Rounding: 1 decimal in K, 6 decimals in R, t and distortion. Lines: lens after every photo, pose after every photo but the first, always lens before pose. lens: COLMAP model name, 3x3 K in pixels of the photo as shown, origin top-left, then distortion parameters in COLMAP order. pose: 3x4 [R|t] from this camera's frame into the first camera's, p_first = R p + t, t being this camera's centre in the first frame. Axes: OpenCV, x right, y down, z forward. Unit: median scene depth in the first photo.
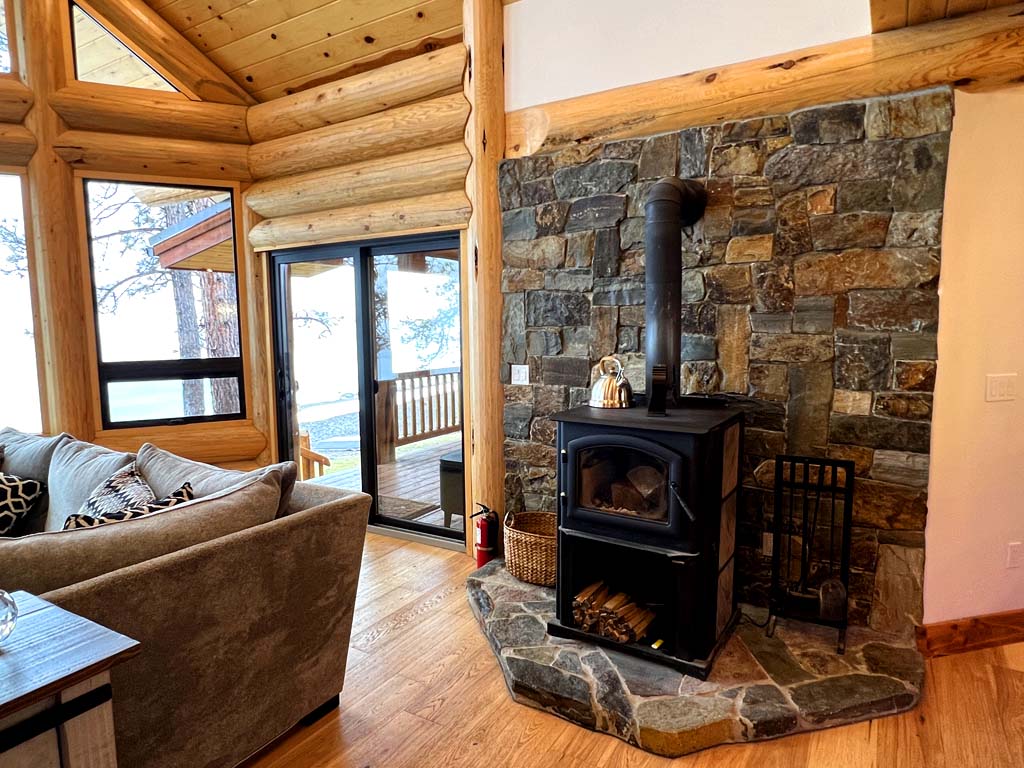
lens RADIAL K [[608.6, 0, 522.3], [0, 608.6, 382.3], [0, 0, 1]] dist [-0.002535, -0.003523]
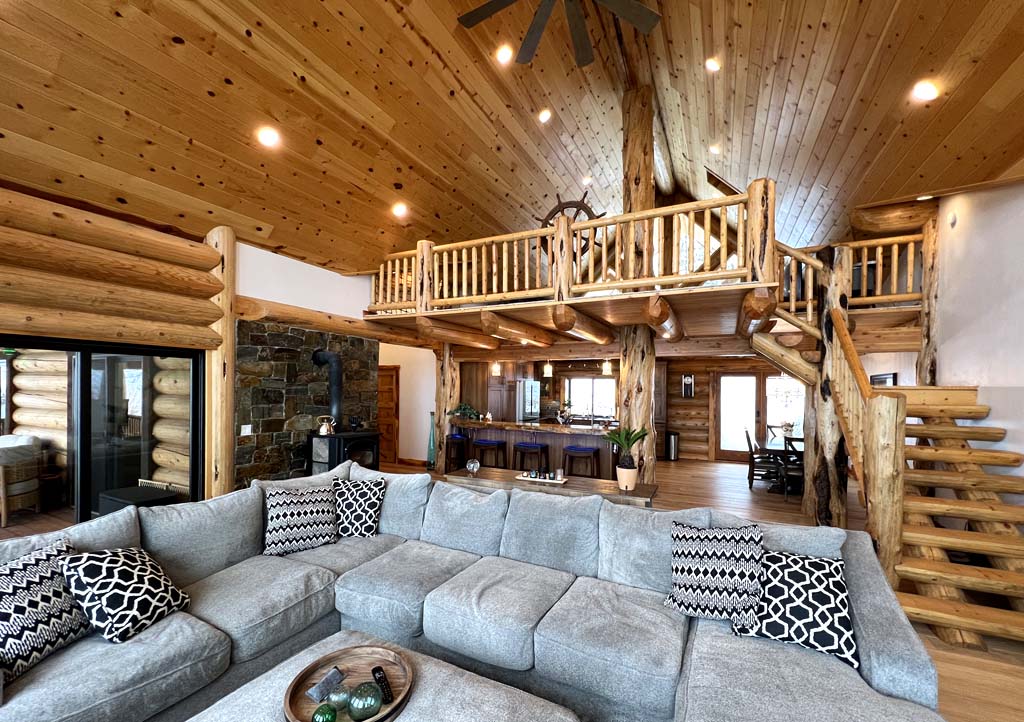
lens RADIAL K [[412.3, 0, 523.5], [0, 412.3, 388.2], [0, 0, 1]] dist [-0.001504, -0.000085]
pose [[-0.093037, 0.014587, 0.995556, -1.464628], [0.090014, 0.995921, -0.006181, -0.060585], [-0.991585, 0.089039, -0.093970, 0.257912]]
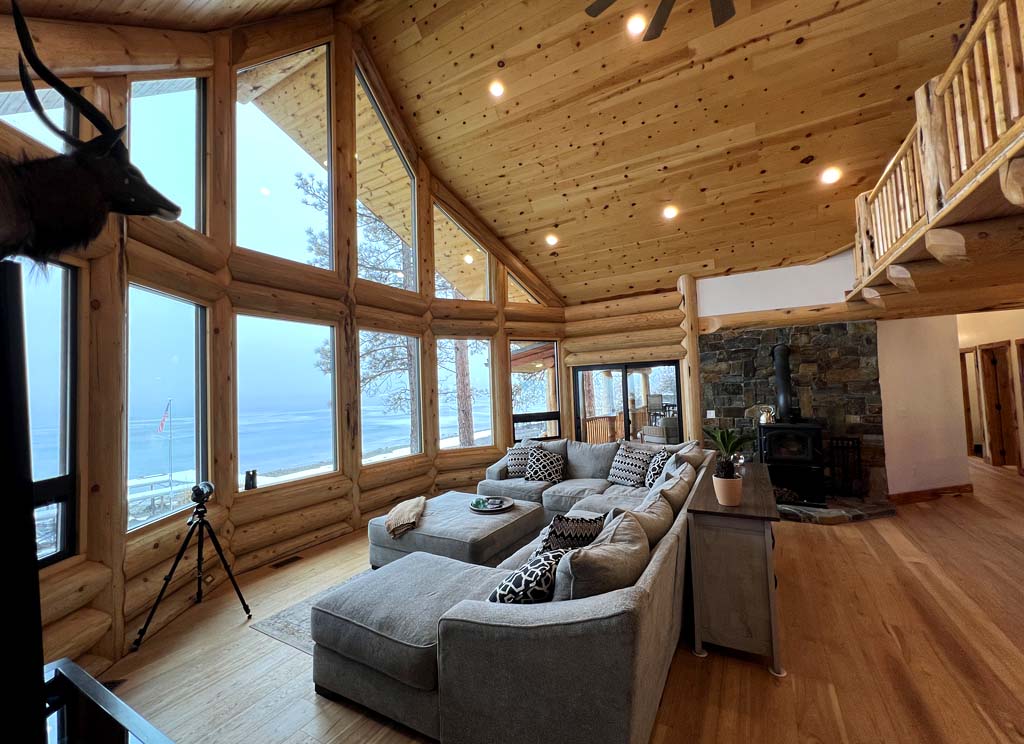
lens RADIAL K [[425.1, 0, 508.7], [0, 425.1, 369.2], [0, 0, 1]] dist [-0.009685, 0.001225]
pose [[0.999574, -0.021771, 0.019460, -0.951814], [0.024444, 0.988420, -0.149764, 0.049093], [-0.015974, 0.150176, 0.988530, -0.851919]]
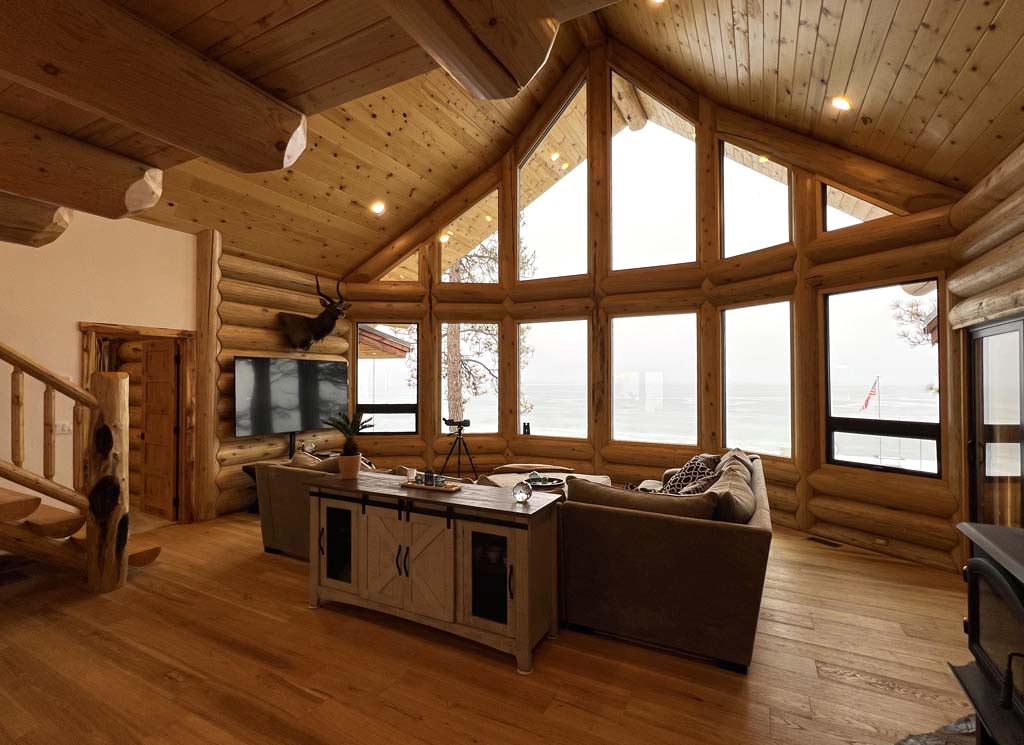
lens RADIAL K [[476.0, 0, 505.8], [0, 476.0, 372.4], [0, 0, 1]] dist [-0.008329, -0.000127]
pose [[0.050730, -0.001684, -0.998711, 0.512570], [-0.099232, 0.995042, -0.006719, -0.069301], [0.993770, 0.099445, 0.050311, 0.211694]]
